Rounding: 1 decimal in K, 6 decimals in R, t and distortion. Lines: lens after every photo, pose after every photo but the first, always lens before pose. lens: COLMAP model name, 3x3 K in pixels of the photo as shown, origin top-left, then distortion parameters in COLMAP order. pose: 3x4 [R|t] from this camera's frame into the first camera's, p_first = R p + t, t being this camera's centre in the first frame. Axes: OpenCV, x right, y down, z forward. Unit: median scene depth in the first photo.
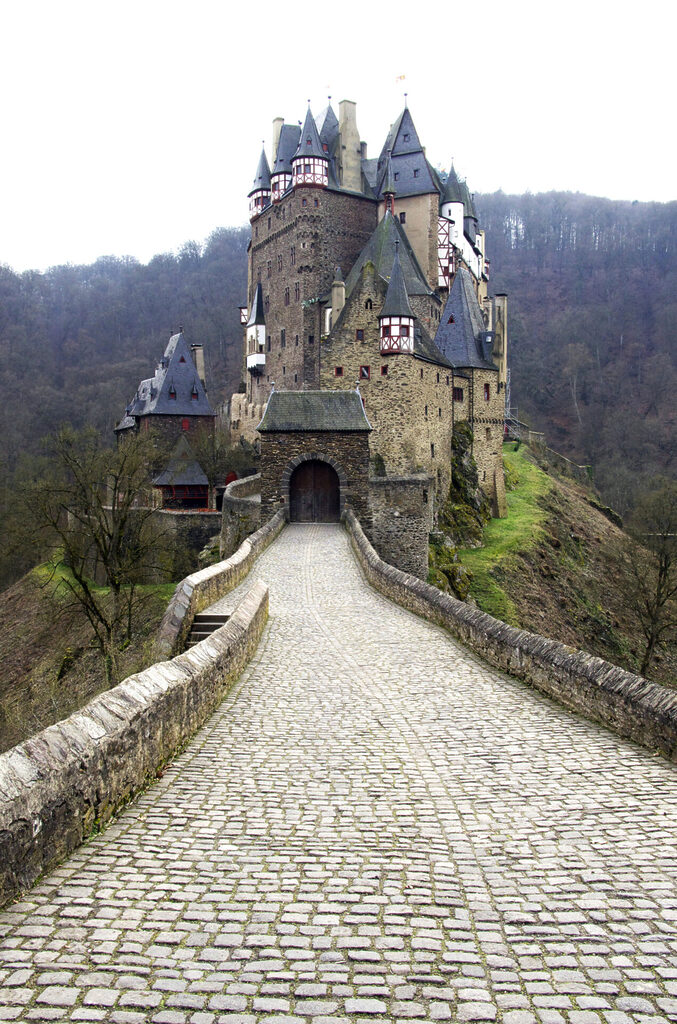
lens RADIAL K [[1031.1, 0, 336.2], [0, 1031.1, 510.6], [0, 0, 1]] dist [-0.009106, 0.000000]
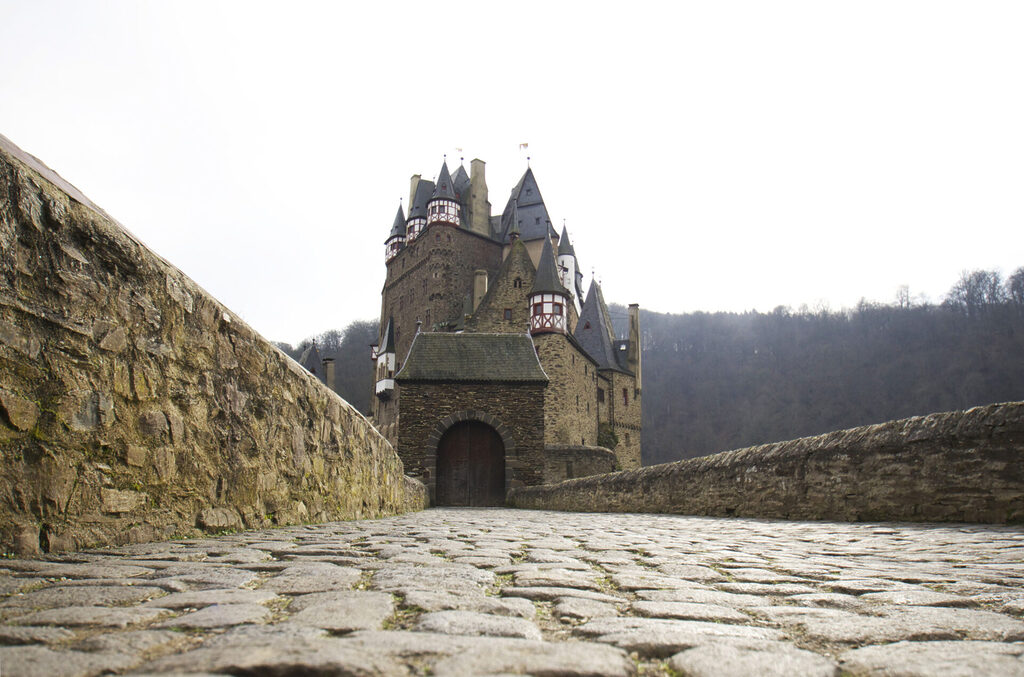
lens RADIAL K [[765.1, 0, 521.3], [0, 765.1, 340.4], [0, 0, 1]] dist [-0.004980, 0.000136]
pose [[0.994060, 0.031204, 0.104267, -0.024312], [-0.002044, 0.963203, -0.268768, 0.023744], [-0.108817, 0.266959, 0.957545, 0.243069]]
